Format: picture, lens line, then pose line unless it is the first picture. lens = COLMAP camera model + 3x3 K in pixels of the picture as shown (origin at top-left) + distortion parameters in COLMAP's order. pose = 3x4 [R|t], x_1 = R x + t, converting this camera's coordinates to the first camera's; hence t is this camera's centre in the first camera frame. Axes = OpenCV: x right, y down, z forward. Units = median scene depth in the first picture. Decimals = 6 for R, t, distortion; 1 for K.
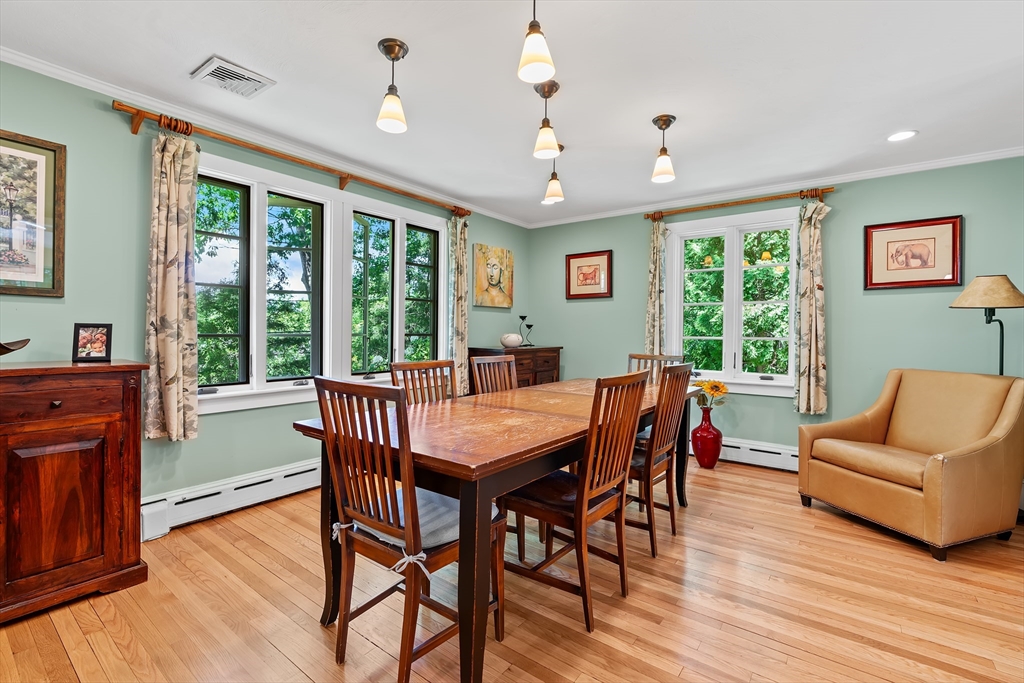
lens RADIAL K [[464.5, 0, 510.0], [0, 464.5, 336.2], [0, 0, 1]] dist [-0.010293, 0.005640]
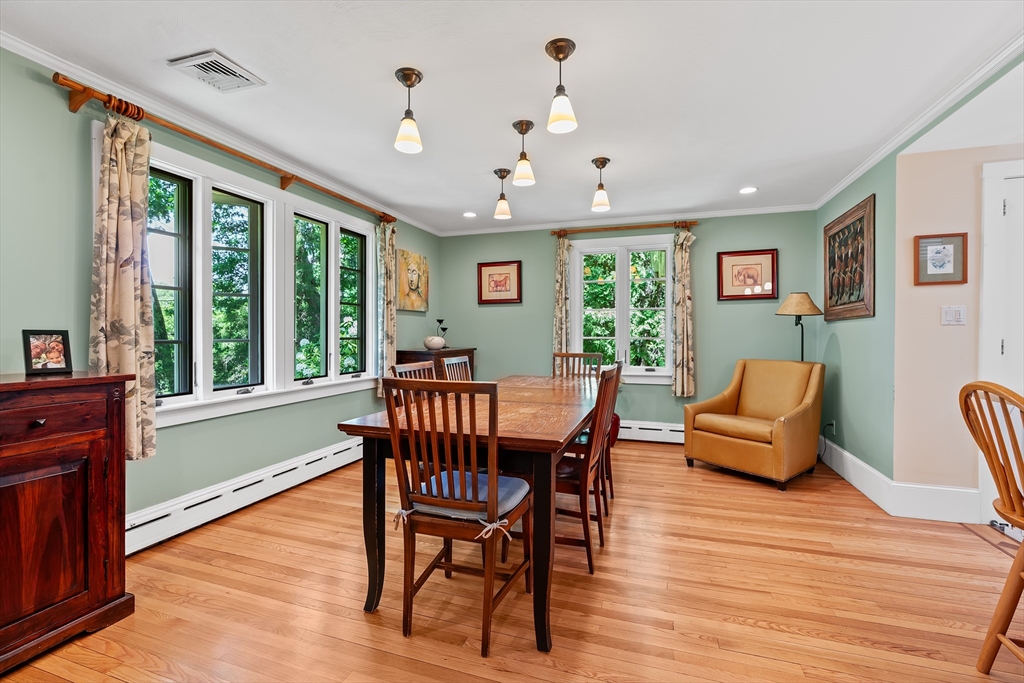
lens RADIAL K [[464.5, 0, 501.3], [0, 464.5, 337.2], [0, 0, 1]] dist [-0.010293, 0.005640]
pose [[0.947892, -0.011648, 0.318379, -0.323103], [0.012219, 0.999925, 0.000205, -0.003663], [-0.318358, 0.003696, 0.947963, -0.080752]]
